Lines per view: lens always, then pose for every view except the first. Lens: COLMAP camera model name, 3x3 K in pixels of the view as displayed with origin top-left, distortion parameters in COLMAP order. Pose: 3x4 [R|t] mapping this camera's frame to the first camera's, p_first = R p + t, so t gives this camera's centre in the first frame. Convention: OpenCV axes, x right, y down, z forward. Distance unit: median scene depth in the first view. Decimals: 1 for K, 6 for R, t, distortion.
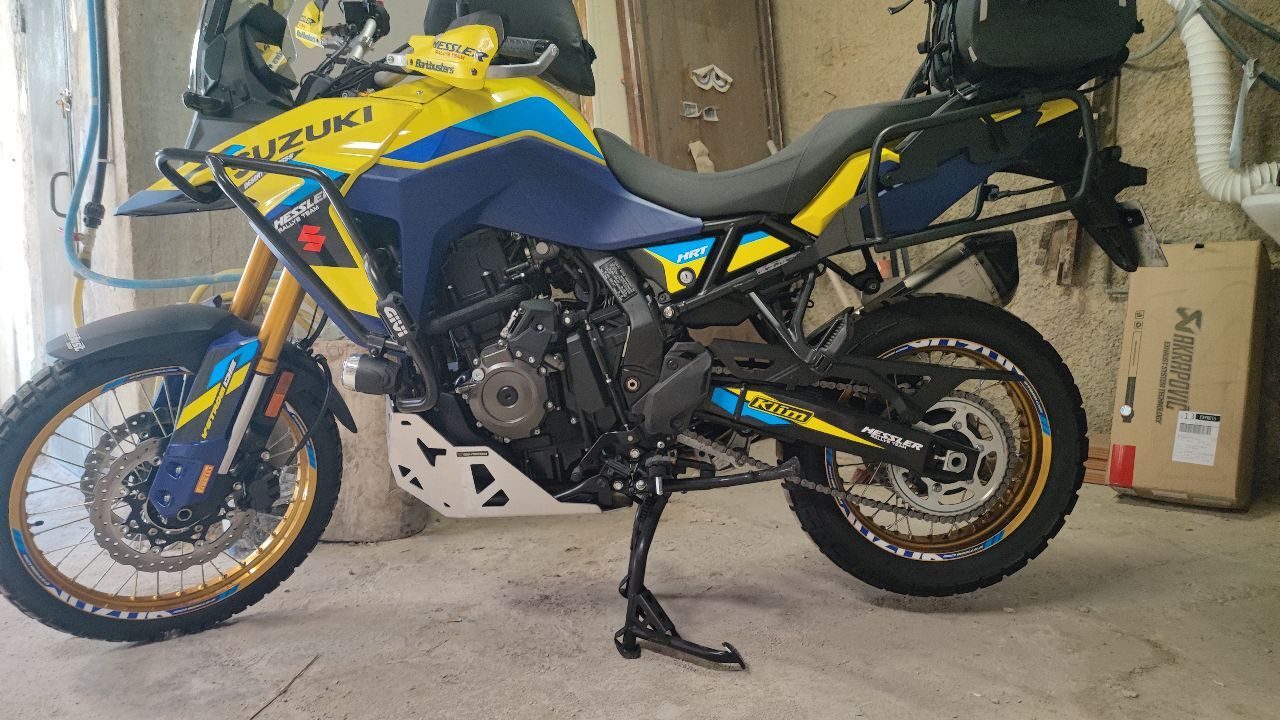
lens RADIAL K [[947.9, 0, 639.5], [0, 947.9, 368.7], [0, 0, 1]] dist [0.047101, -0.013386]
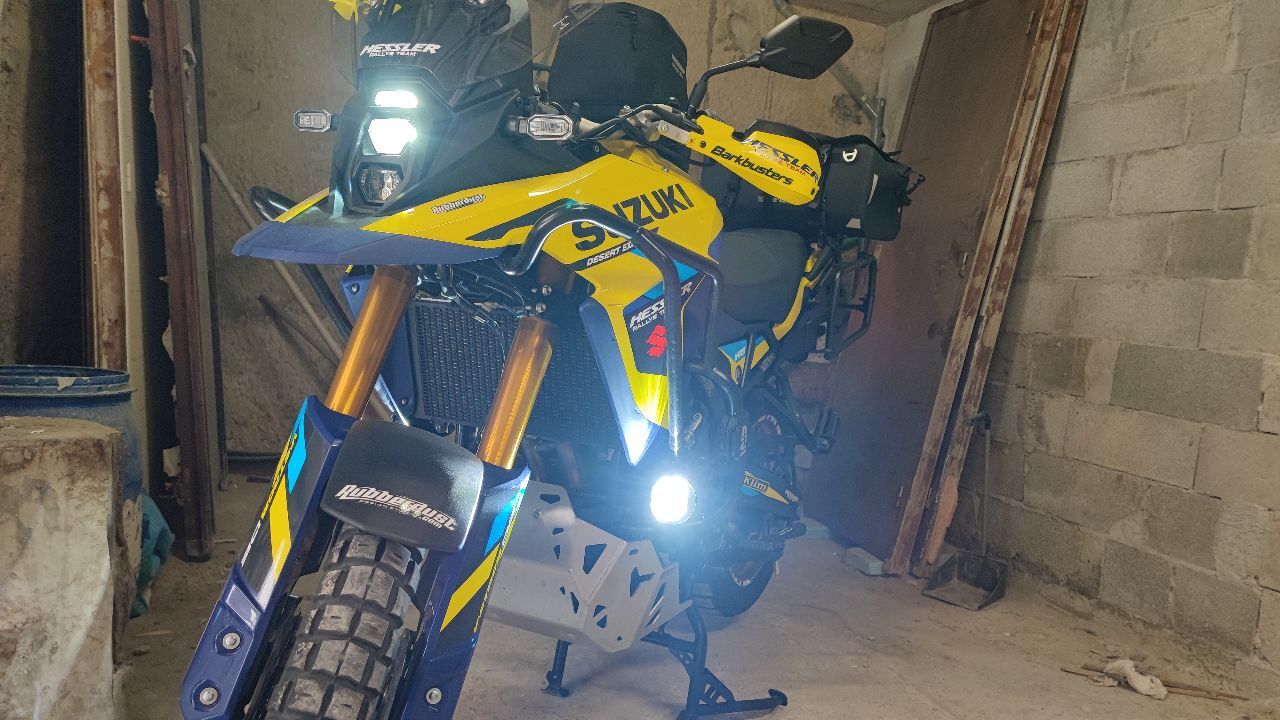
lens RADIAL K [[947.9, 0, 597.9], [0, 947.9, 355.9], [0, 0, 1]] dist [0.047101, -0.013386]
pose [[0.425426, 0.001213, 0.904992, -0.704432], [-0.007599, 0.999969, 0.002232, -0.082092], [-0.904961, -0.007826, 0.425422, 0.463306]]
